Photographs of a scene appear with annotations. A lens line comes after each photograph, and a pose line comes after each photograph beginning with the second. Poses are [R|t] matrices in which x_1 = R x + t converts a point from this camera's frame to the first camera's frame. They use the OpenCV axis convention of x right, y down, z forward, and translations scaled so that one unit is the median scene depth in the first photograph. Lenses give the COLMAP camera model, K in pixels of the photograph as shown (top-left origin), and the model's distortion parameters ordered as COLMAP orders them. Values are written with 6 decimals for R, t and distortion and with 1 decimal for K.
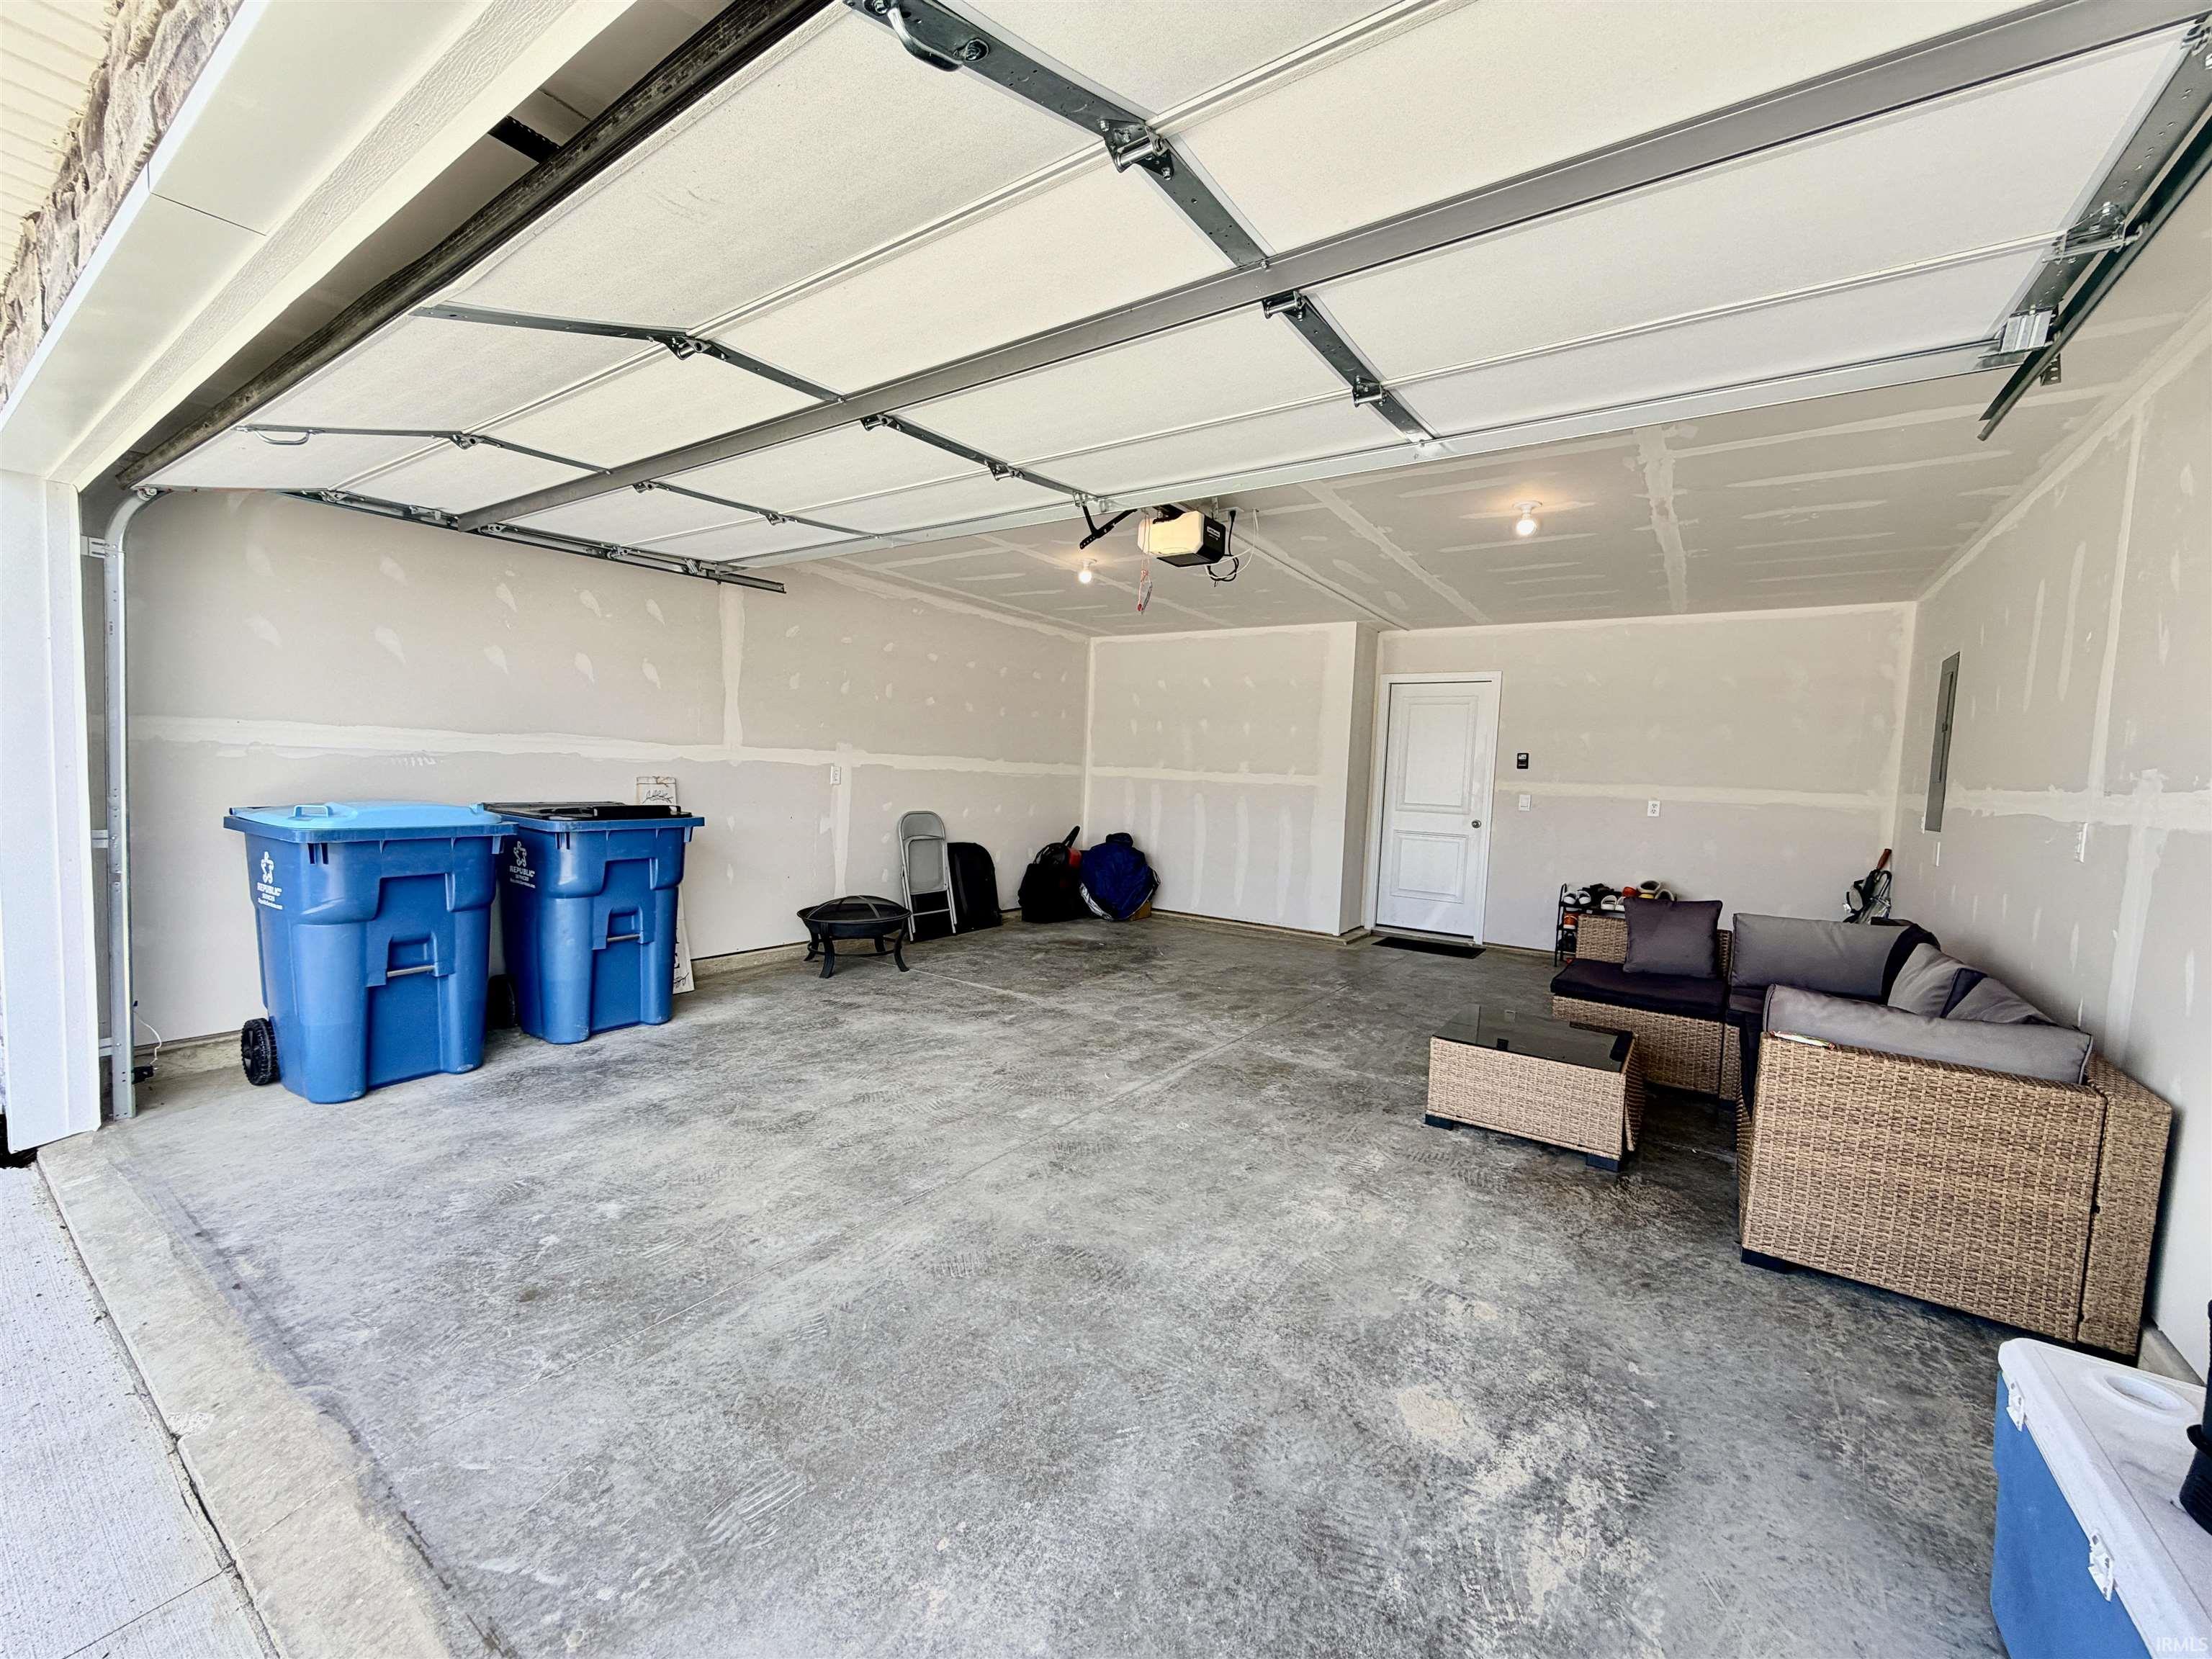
lens RADIAL K [[883.7, 0, 1105.2], [0, 883.7, 832.9], [0, 0, 1]] dist [0.001292, -0.000574]
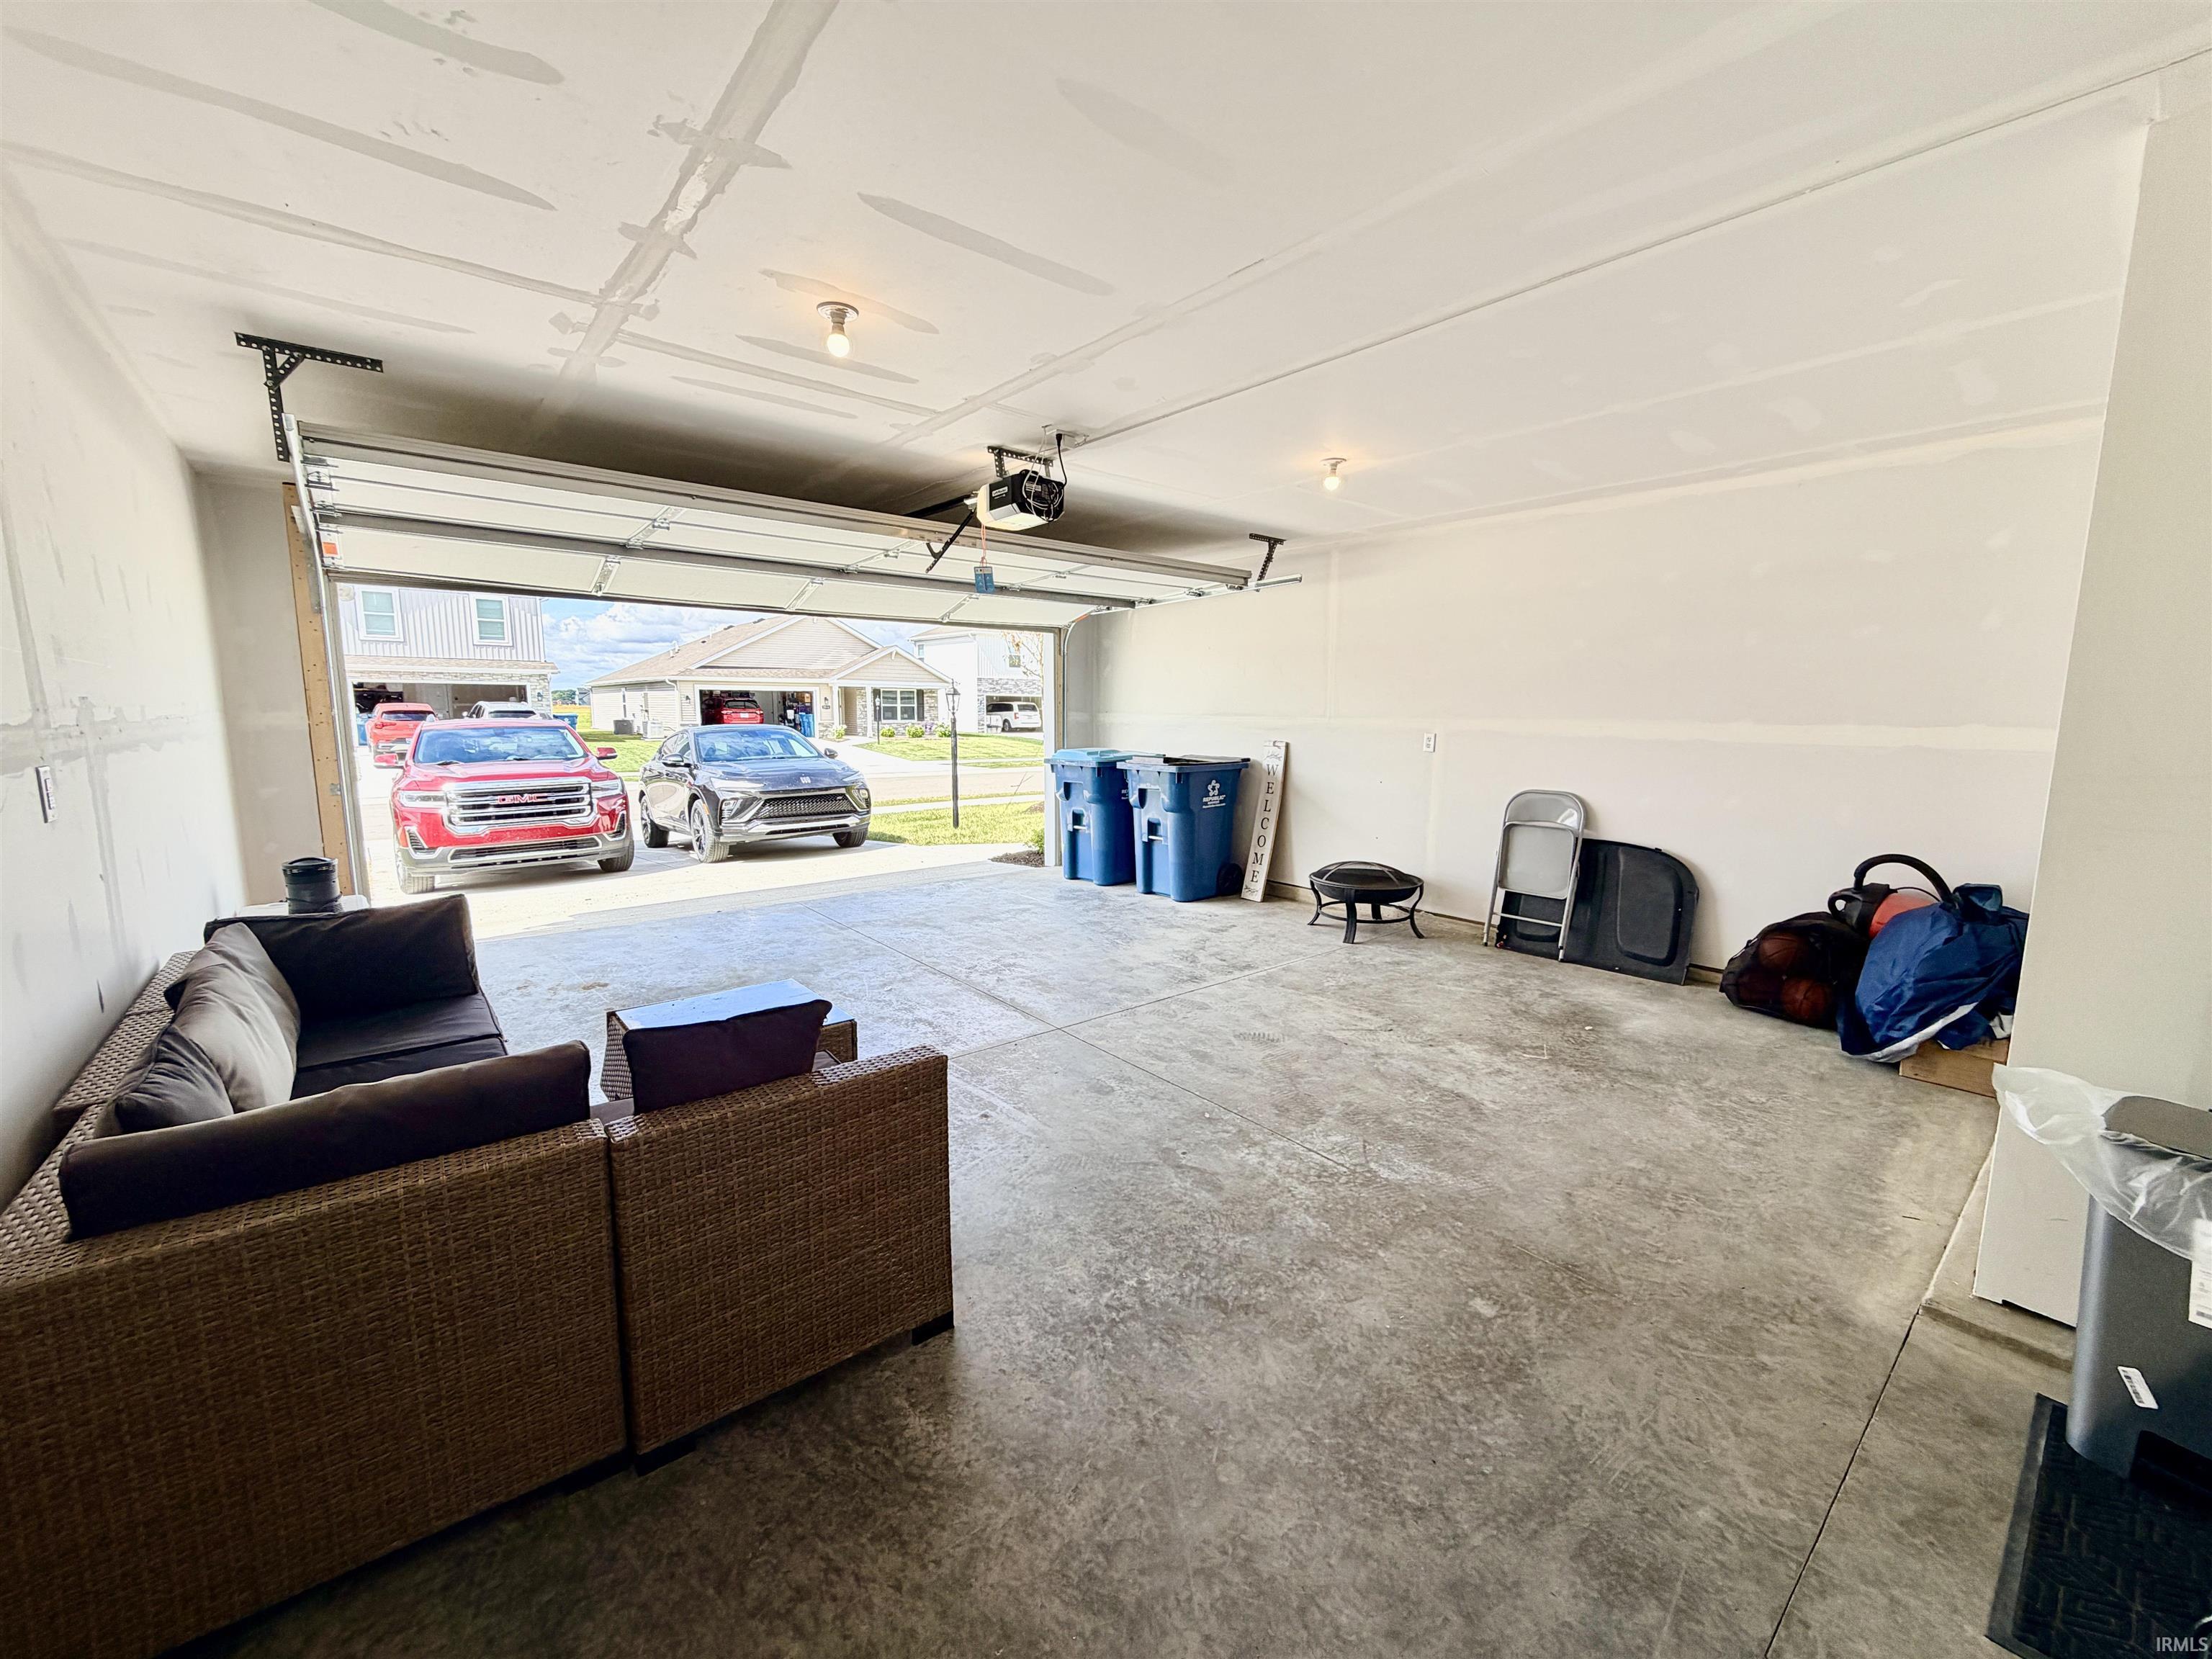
lens RADIAL K [[883.7, 0, 1105.2], [0, 883.7, 832.9], [0, 0, 1]] dist [0.001292, -0.000574]
pose [[-0.284098, 0.086954, -0.954844, 0.881398], [-0.084141, 0.989776, 0.115170, -0.060870], [0.955096, 0.113061, -0.273877, 1.152492]]
